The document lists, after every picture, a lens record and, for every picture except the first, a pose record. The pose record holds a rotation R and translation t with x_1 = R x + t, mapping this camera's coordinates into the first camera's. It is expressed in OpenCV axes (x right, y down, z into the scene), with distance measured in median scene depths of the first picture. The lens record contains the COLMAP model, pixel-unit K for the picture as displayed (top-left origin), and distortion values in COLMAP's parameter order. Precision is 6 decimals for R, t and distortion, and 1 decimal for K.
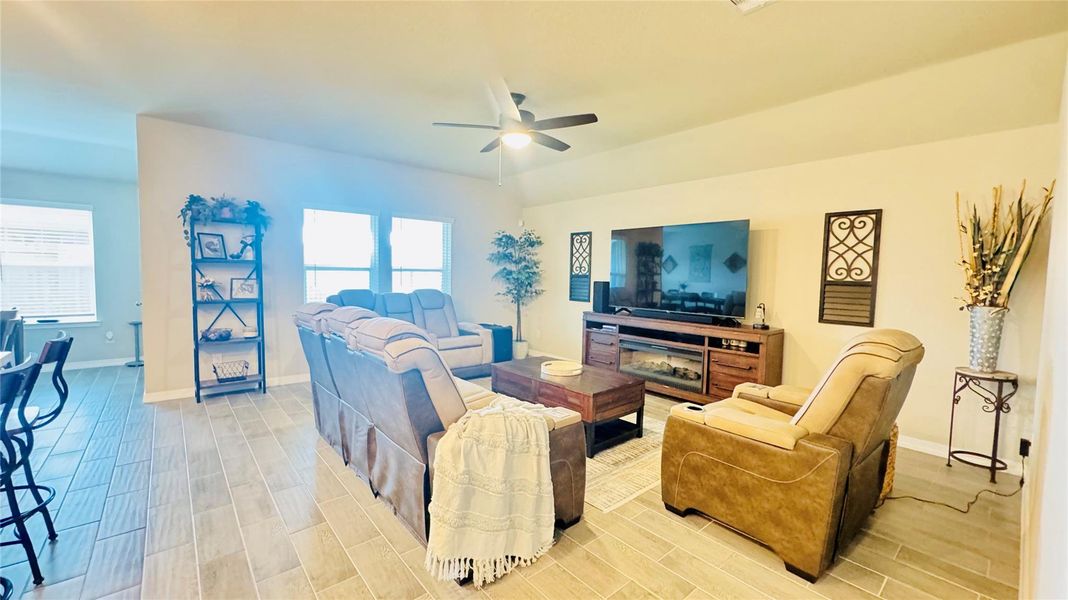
lens RADIAL K [[427.6, 0, 533.1], [0, 427.6, 300.7], [0, 0, 1]] dist [-0.004862, 0.000382]
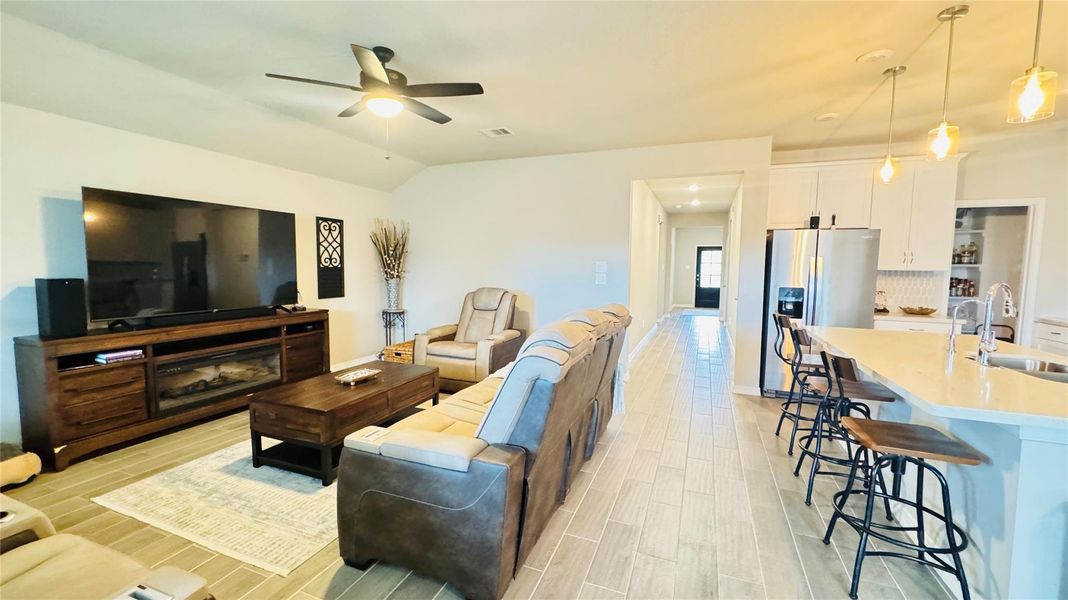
lens RADIAL K [[427.6, 0, 533.1], [0, 427.6, 300.7], [0, 0, 1]] dist [-0.004862, 0.000382]
pose [[-0.459698, -0.098892, 0.882552, -0.755644], [0.035299, 0.990961, 0.129426, -0.085842], [-0.887373, 0.090650, -0.452052, 0.944330]]
